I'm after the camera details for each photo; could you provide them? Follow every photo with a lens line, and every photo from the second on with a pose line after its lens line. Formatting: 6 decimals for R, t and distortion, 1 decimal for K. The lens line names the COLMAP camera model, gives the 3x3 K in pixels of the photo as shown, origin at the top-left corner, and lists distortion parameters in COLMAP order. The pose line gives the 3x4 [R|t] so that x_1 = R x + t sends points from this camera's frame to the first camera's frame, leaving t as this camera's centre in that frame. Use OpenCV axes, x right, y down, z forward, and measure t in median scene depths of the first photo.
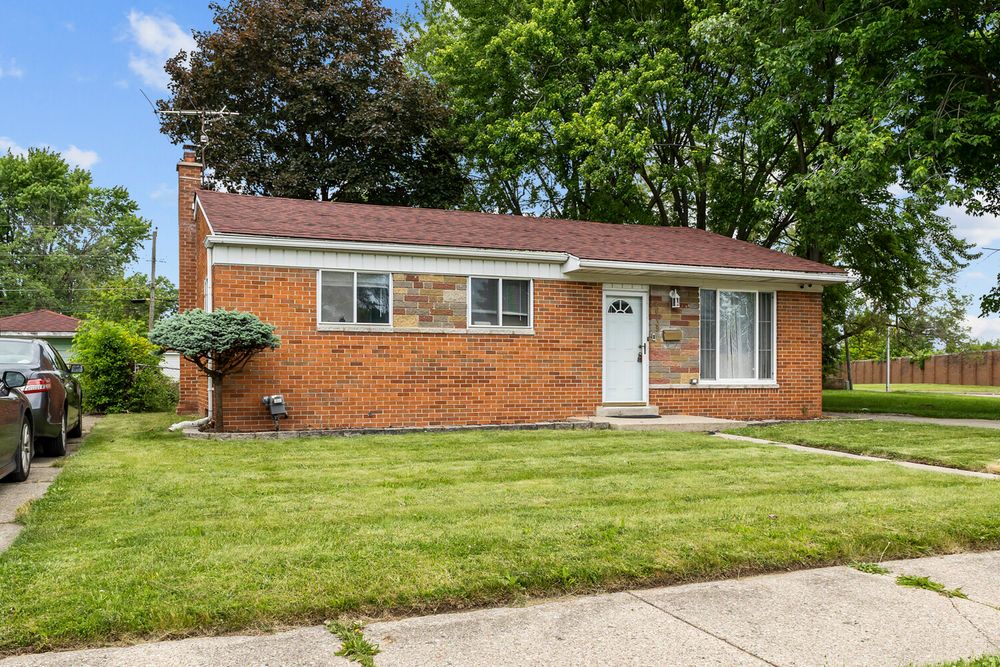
lens RADIAL K [[902.4, 0, 495.9], [0, 902.4, 342.0], [0, 0, 1]] dist [-0.007406, -0.008550]
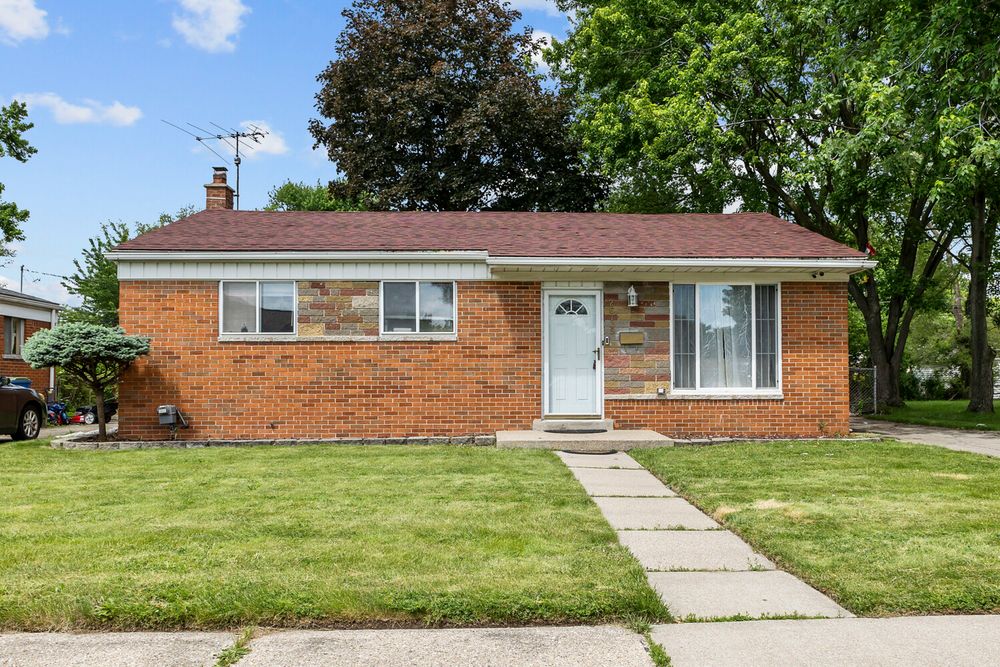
lens RADIAL K [[902.4, 0, 510.1], [0, 902.4, 333.6], [0, 0, 1]] dist [-0.007406, -0.008550]
pose [[0.939830, -0.021897, -0.340939, 0.410503], [0.016434, 0.999686, -0.018904, 0.002851], [0.341246, 0.012164, 0.939895, 0.149487]]
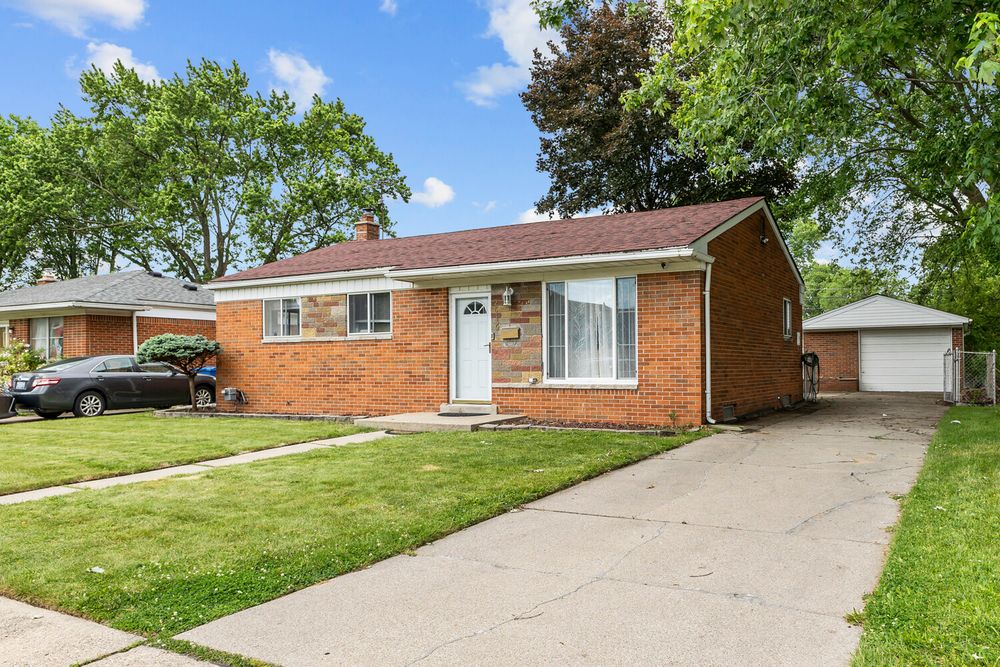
lens RADIAL K [[902.4, 0, 499.5], [0, 902.4, 333.0], [0, 0, 1]] dist [-0.007406, -0.008550]
pose [[0.550746, -0.035152, -0.833932, 1.083242], [0.036743, 0.999165, -0.017851, 0.009911], [0.833864, -0.020810, 0.551578, 0.479925]]
